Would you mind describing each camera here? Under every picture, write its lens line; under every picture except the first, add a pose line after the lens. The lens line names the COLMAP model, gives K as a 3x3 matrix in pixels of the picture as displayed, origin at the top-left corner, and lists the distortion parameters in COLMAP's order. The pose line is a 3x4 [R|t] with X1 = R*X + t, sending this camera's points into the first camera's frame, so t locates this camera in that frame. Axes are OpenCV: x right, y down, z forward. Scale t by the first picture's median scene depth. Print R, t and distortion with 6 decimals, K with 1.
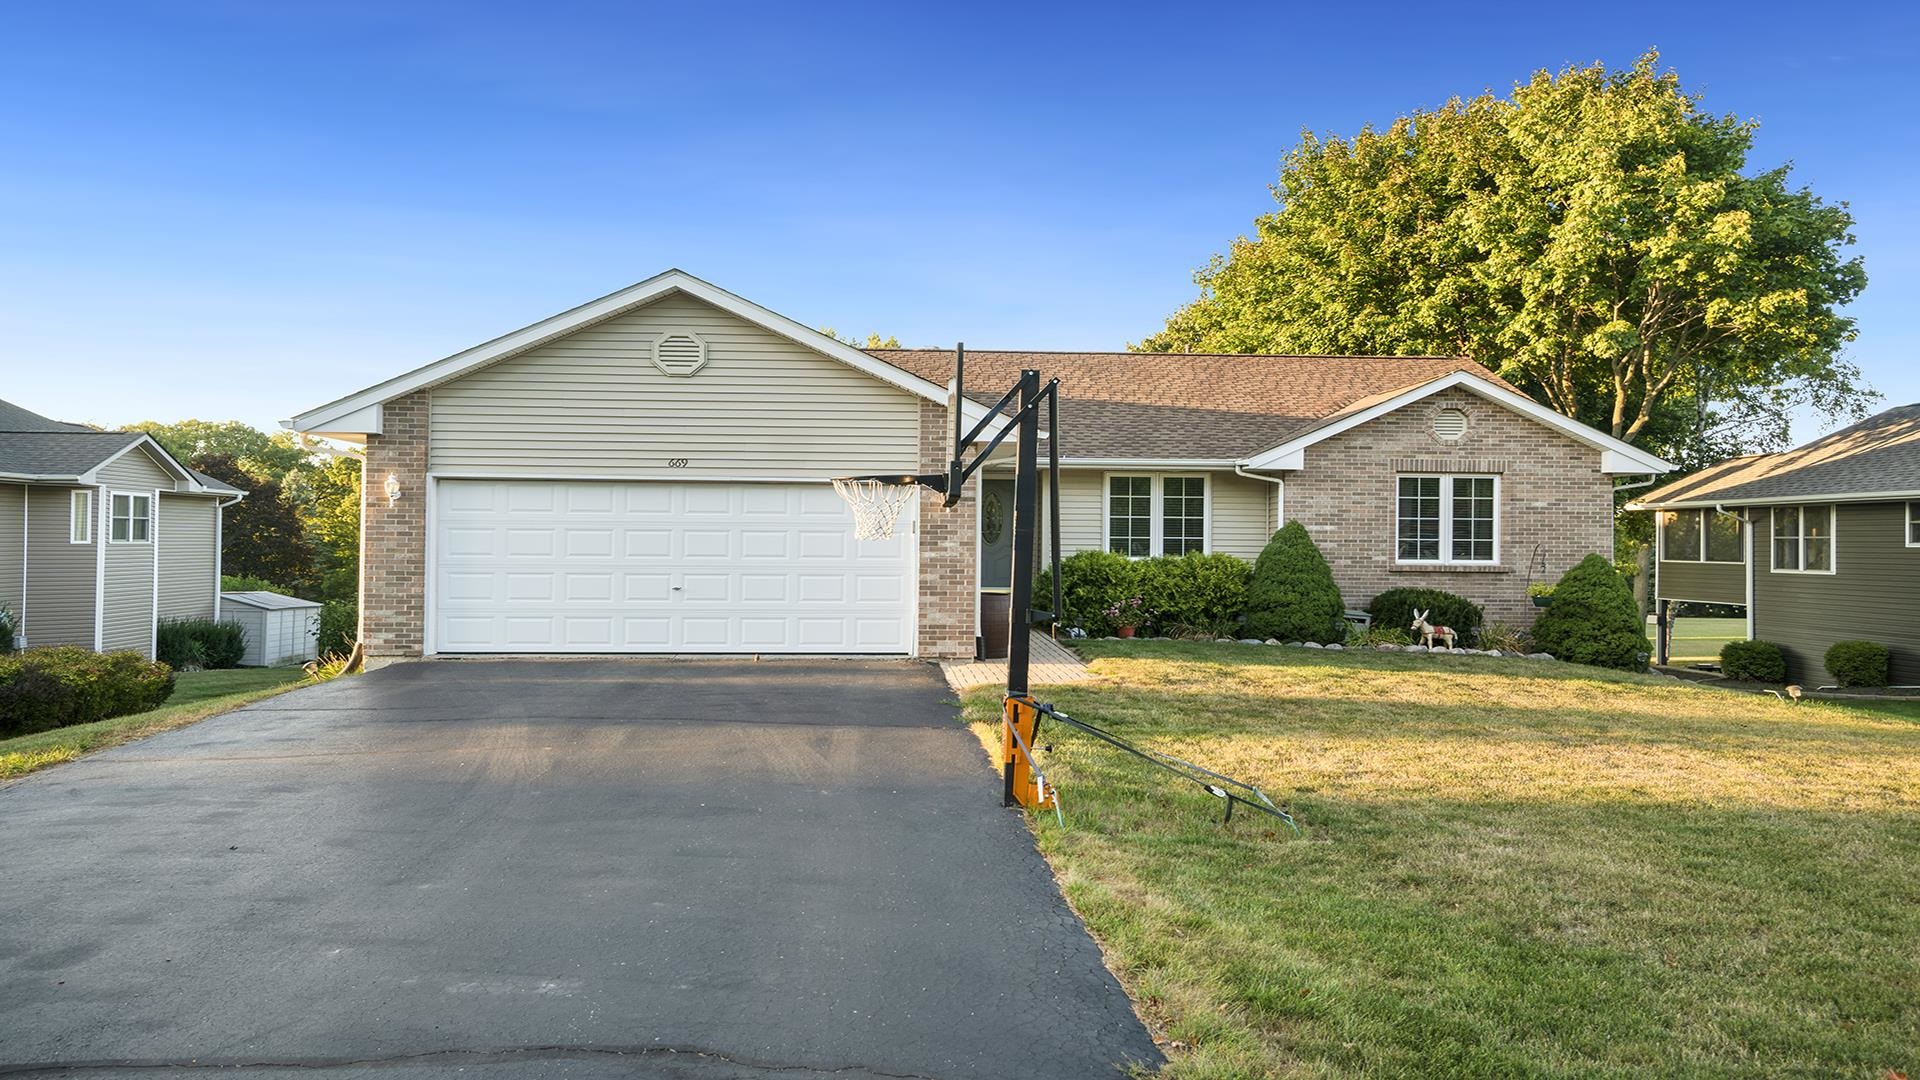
lens RADIAL K [[1374.8, 0, 966.8], [0, 1374.8, 536.4], [0, 0, 1]] dist [0.008101, 0.025489]
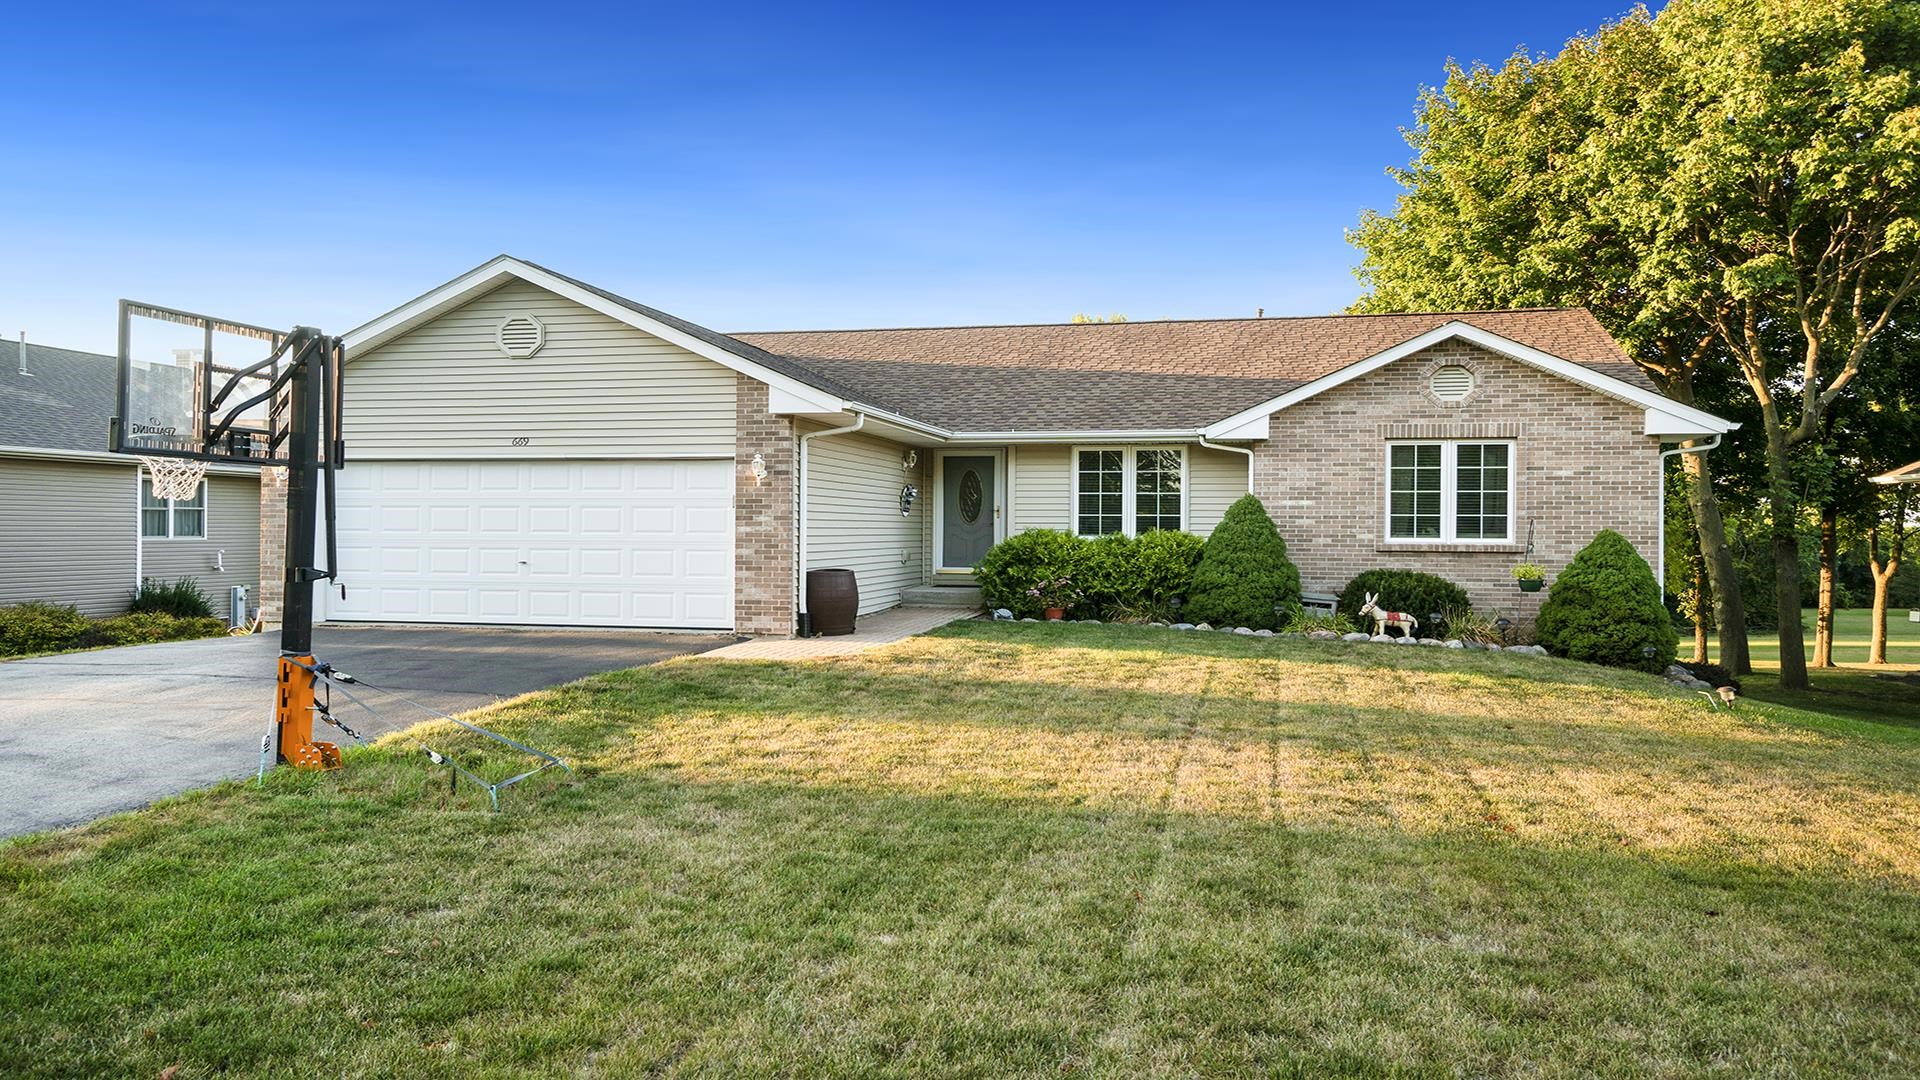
lens RADIAL K [[1374.8, 0, 957.5], [0, 1374.8, 540.6], [0, 0, 1]] dist [0.008101, 0.025489]
pose [[0.958240, -0.000509, -0.285966, 0.299418], [0.003022, 0.999961, 0.008347, 0.010218], [0.285951, -0.008863, 0.958203, 0.070961]]
